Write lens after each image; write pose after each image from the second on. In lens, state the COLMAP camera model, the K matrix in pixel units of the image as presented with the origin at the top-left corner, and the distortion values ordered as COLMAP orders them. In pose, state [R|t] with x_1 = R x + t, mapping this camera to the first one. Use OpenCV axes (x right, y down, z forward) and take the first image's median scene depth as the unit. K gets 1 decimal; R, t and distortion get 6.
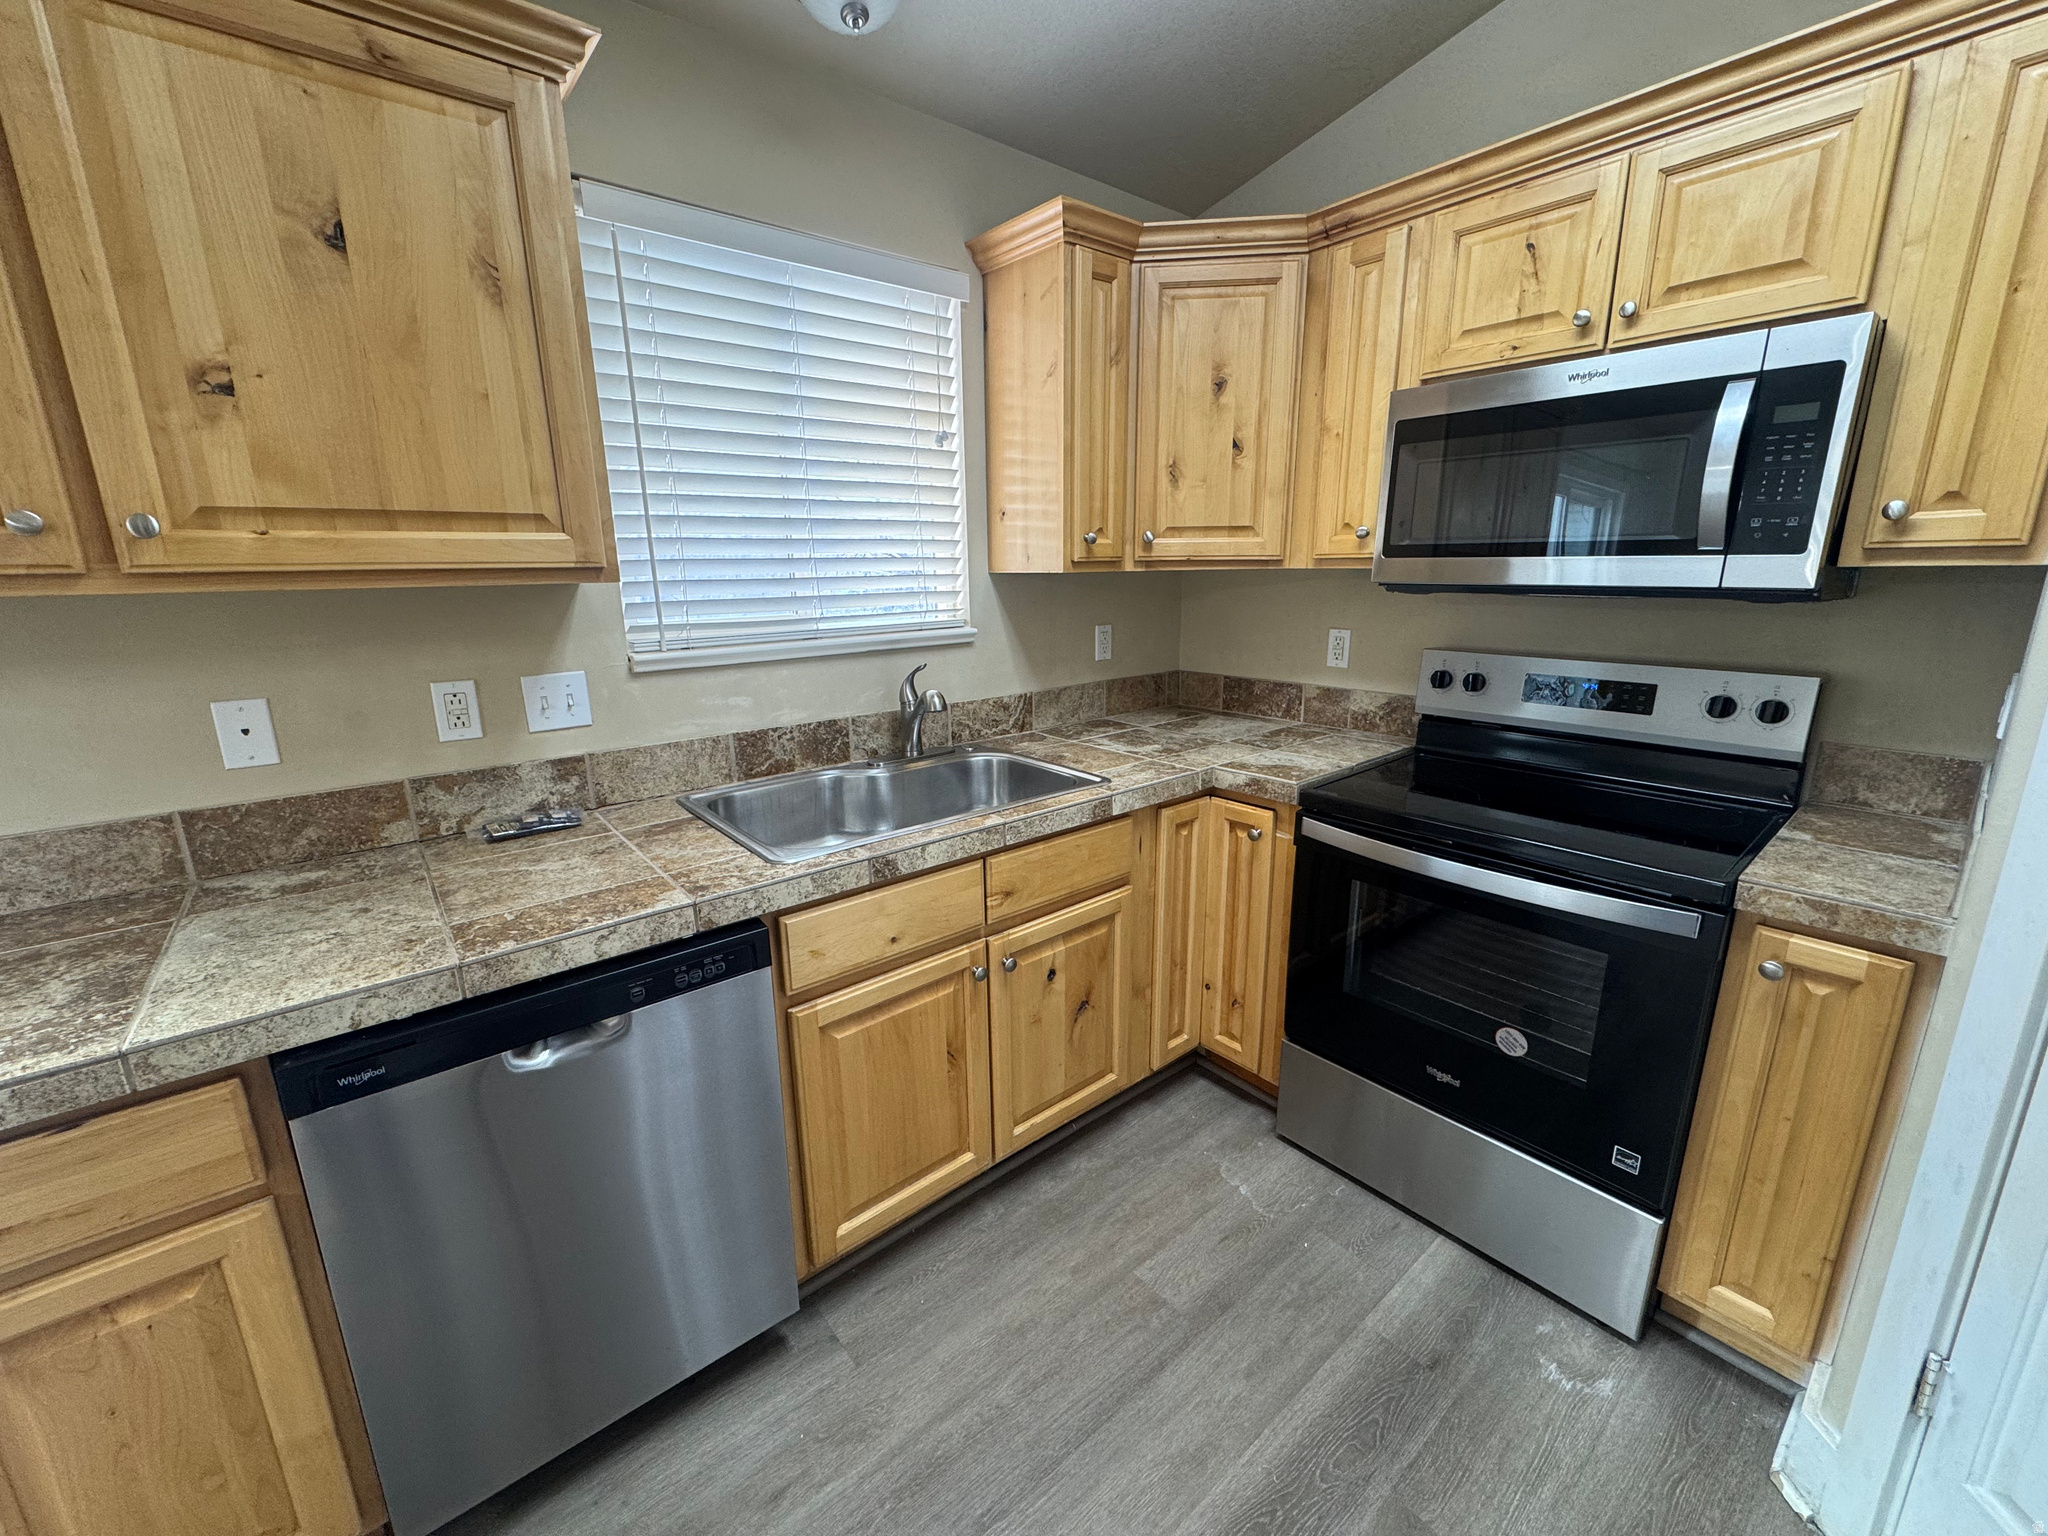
lens RADIAL K [[815.3, 0, 1021.9], [0, 815.3, 763.2], [0, 0, 1]] dist [-0.002416, 0.000200]
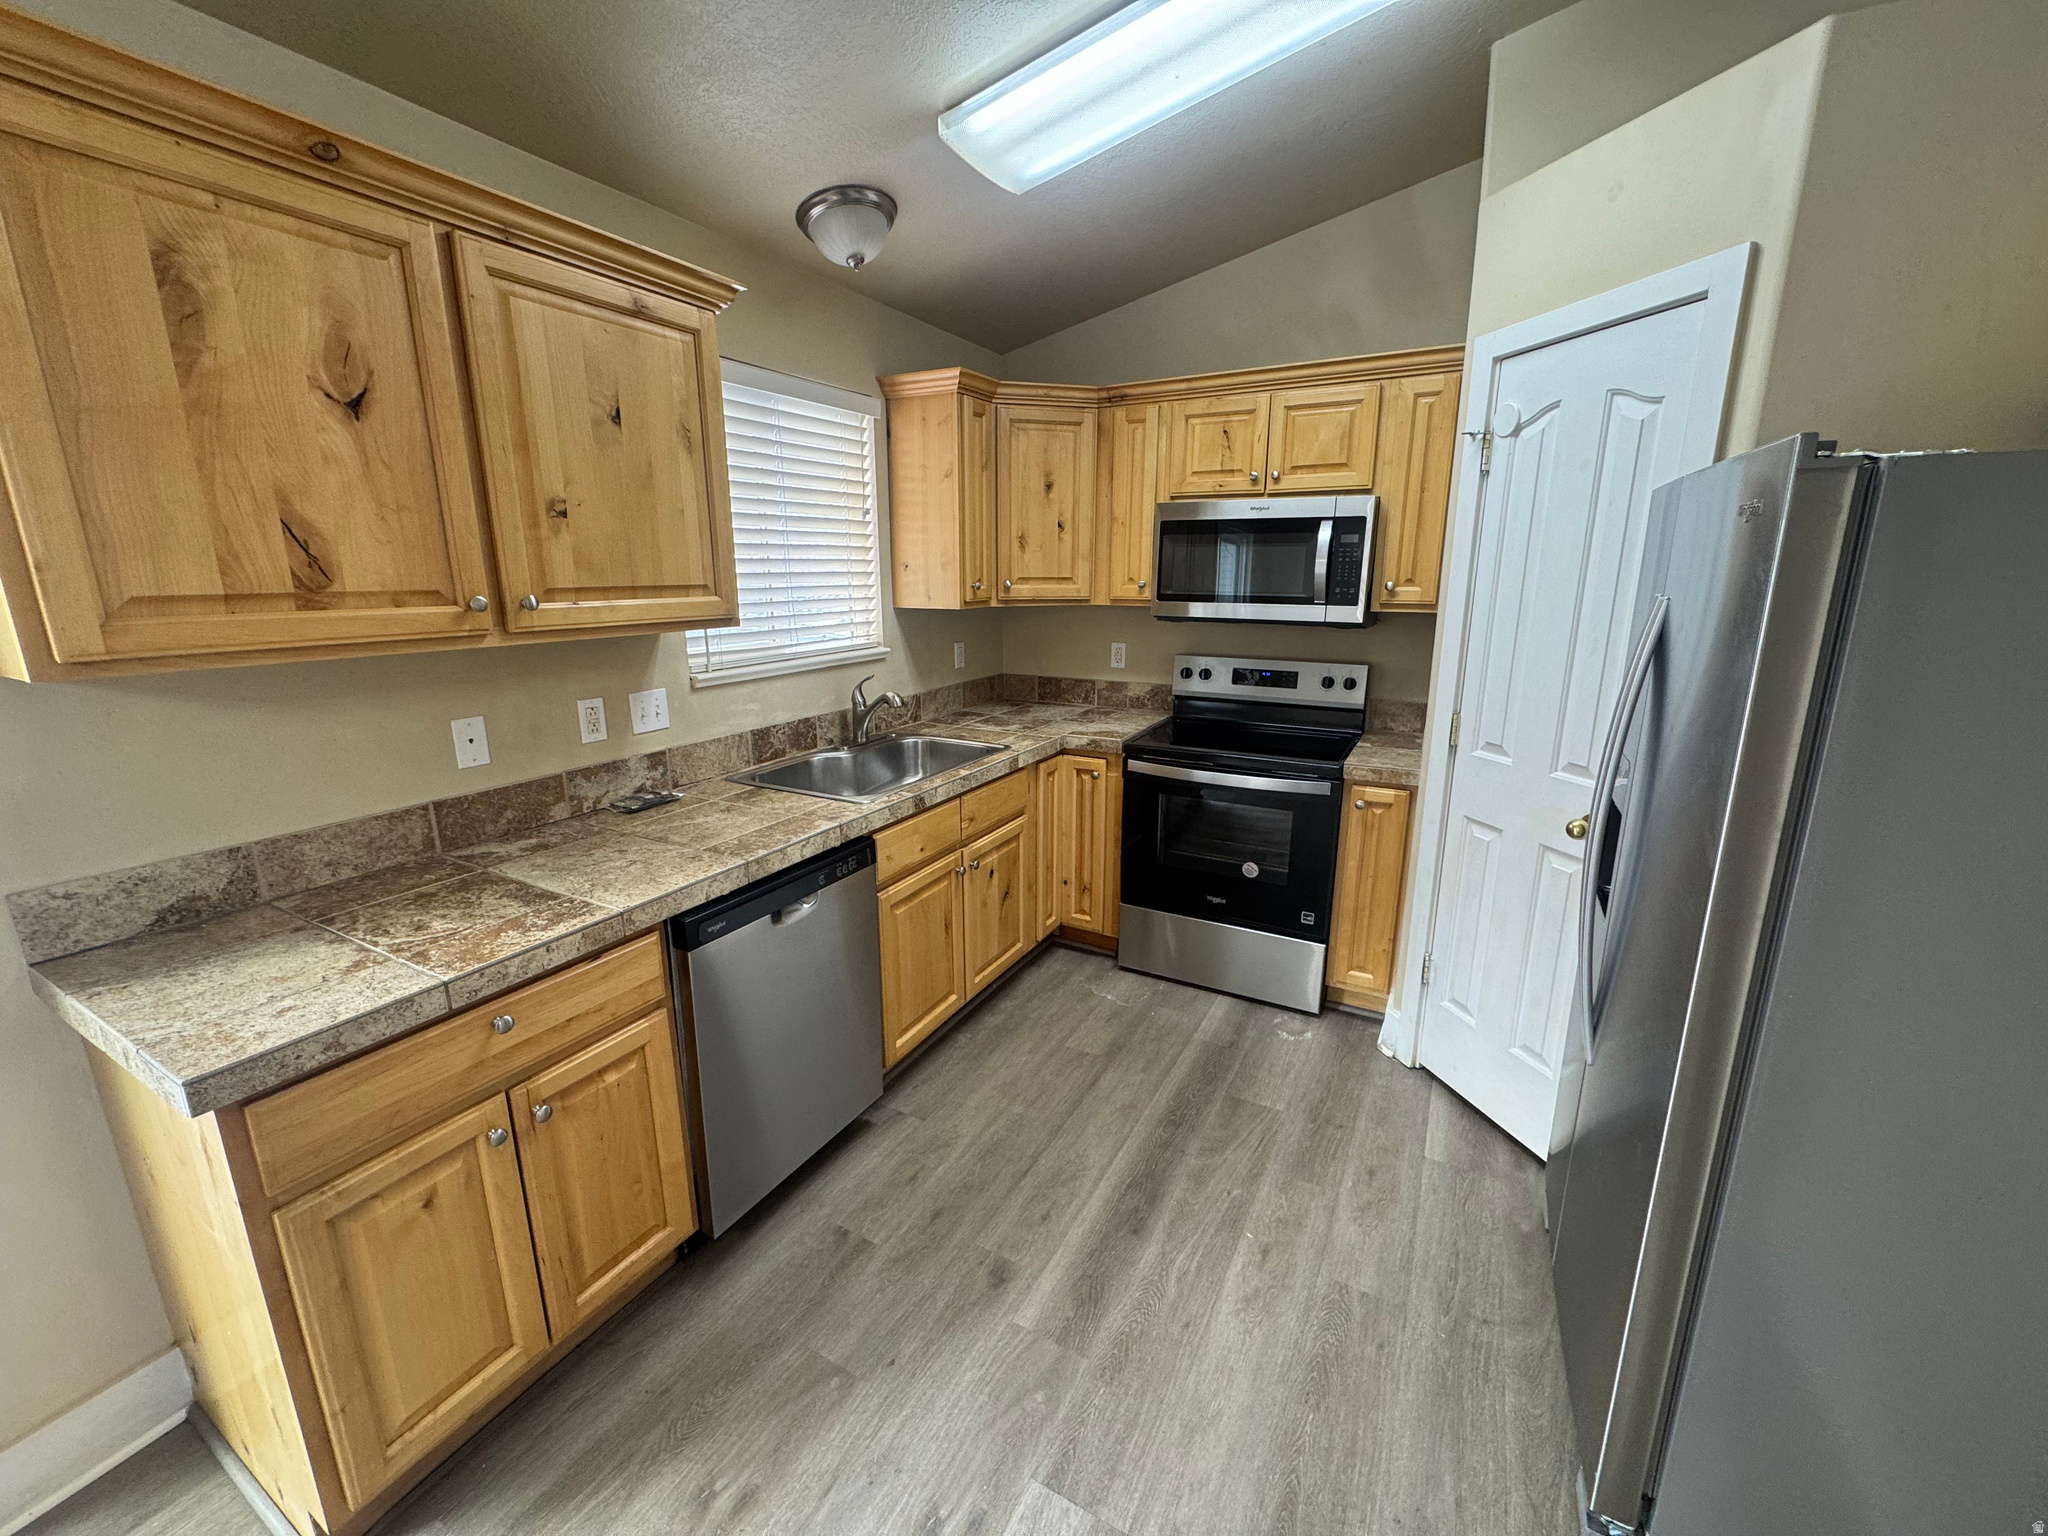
lens RADIAL K [[815.3, 0, 1022.2], [0, 815.3, 762.6], [0, 0, 1]] dist [-0.002416, 0.000200]
pose [[0.930564, -0.073624, 0.358649, -0.533268], [0.076011, 0.997079, 0.007461, 0.052561], [-0.358151, 0.020319, 0.933443, -0.548161]]
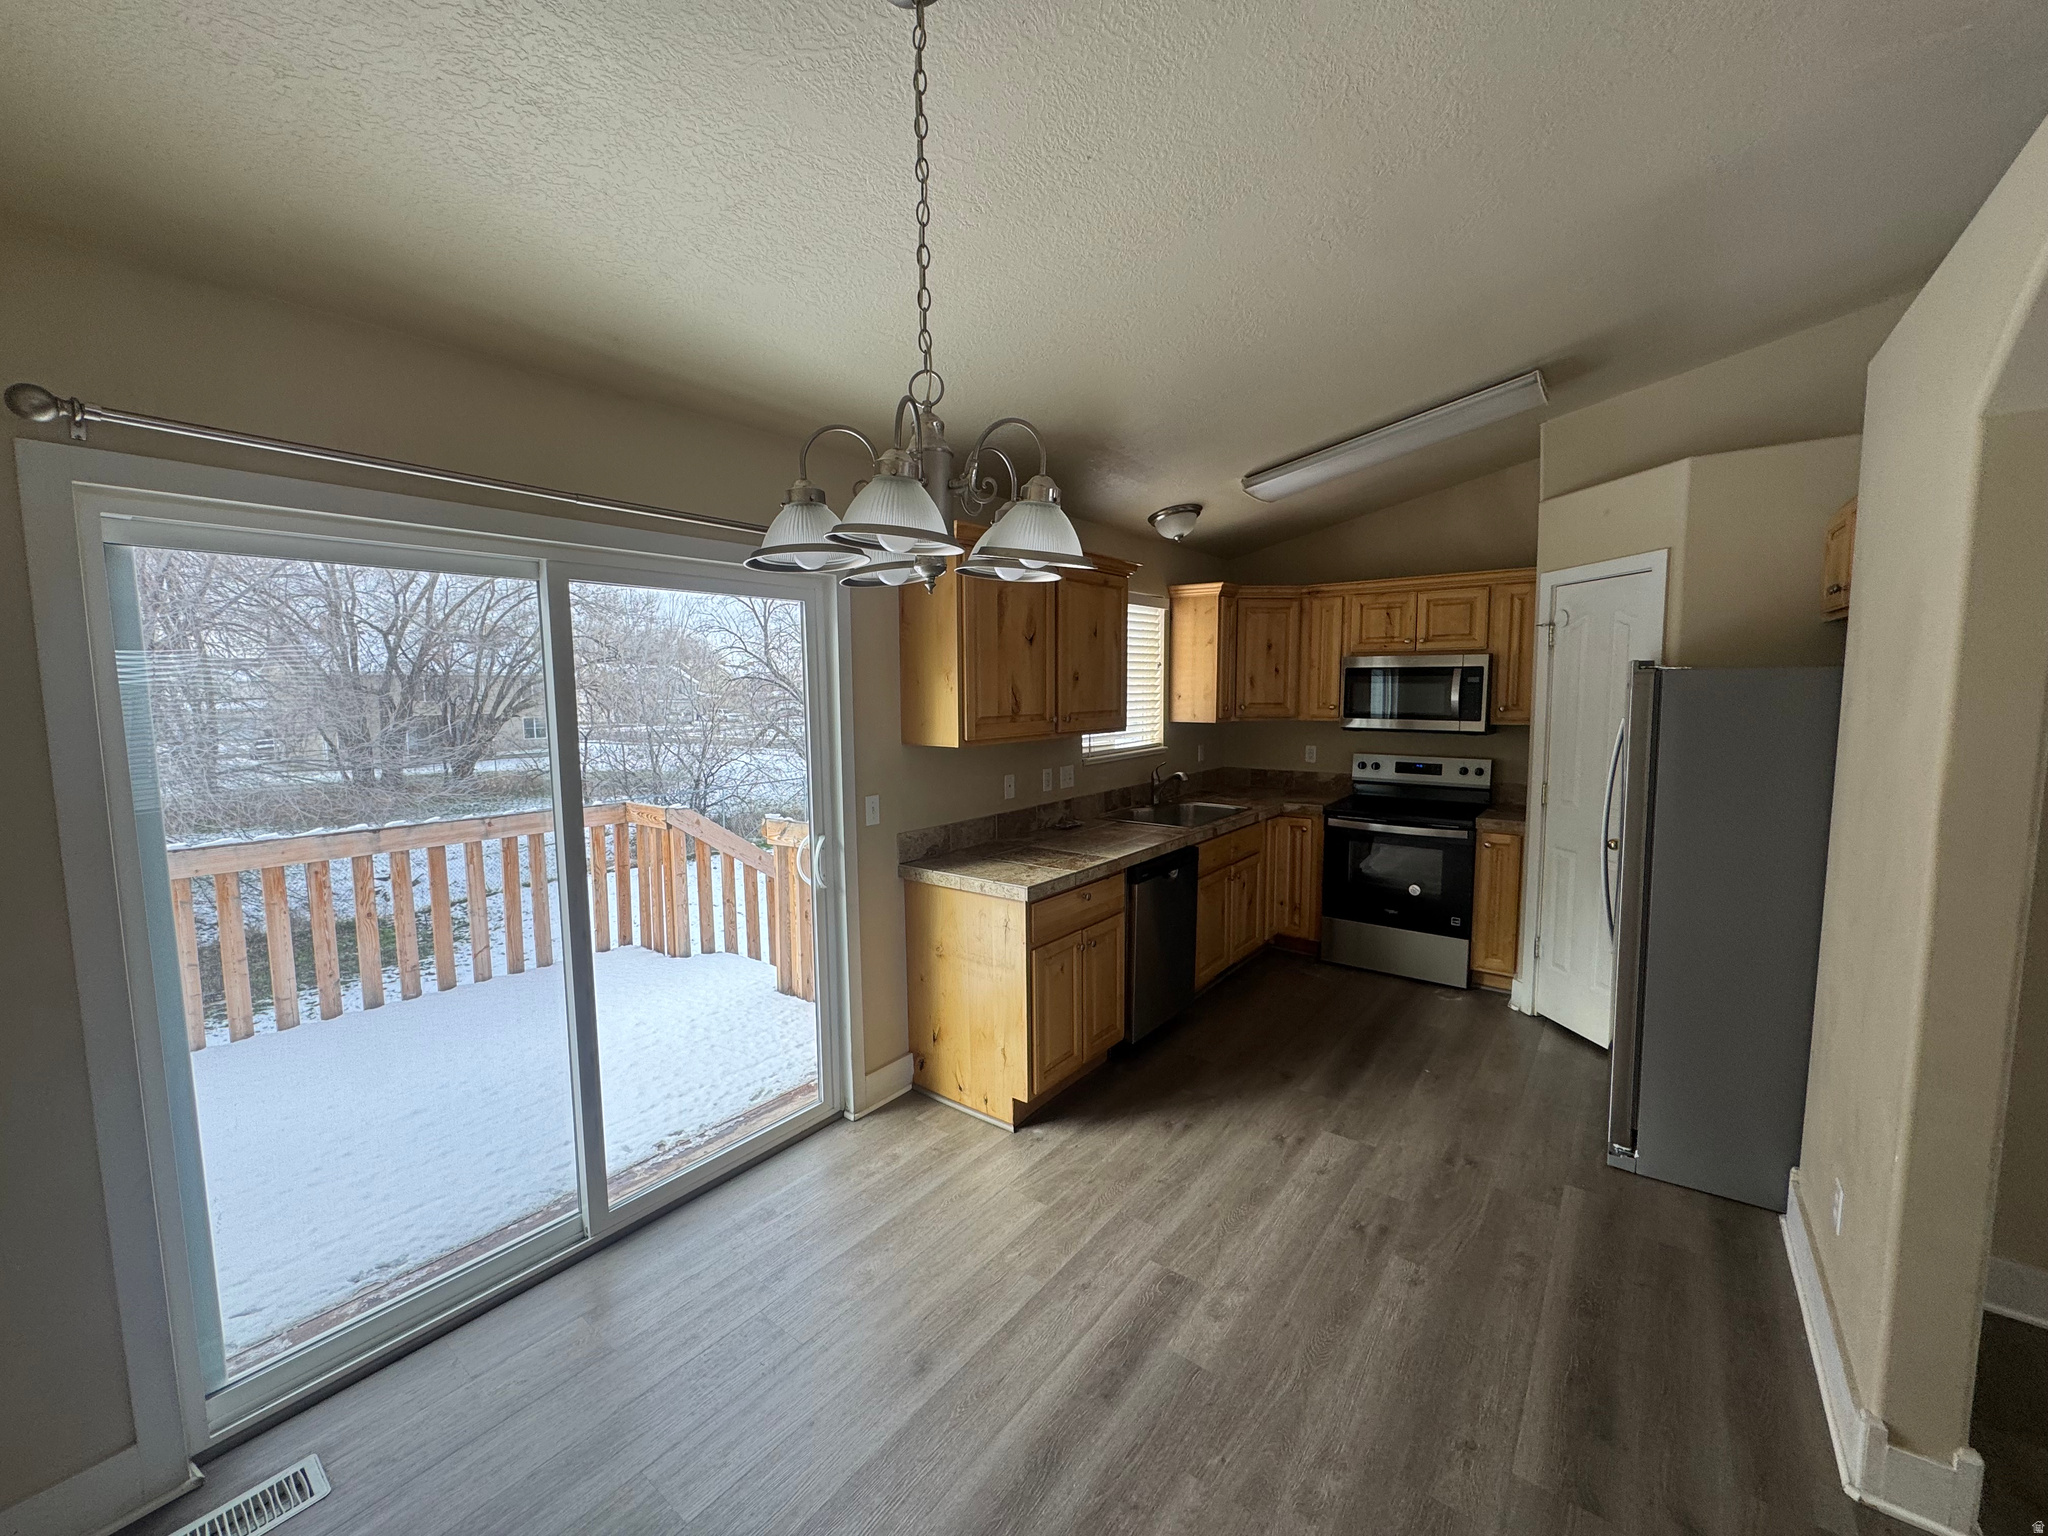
lens RADIAL K [[815.3, 0, 1022.5], [0, 815.3, 763.0], [0, 0, 1]] dist [-0.002416, 0.000200]
pose [[0.974439, -0.015276, 0.224133, -1.390014], [0.047547, 0.989108, -0.139298, 0.246460], [-0.219563, 0.146394, 0.964552, -1.532250]]
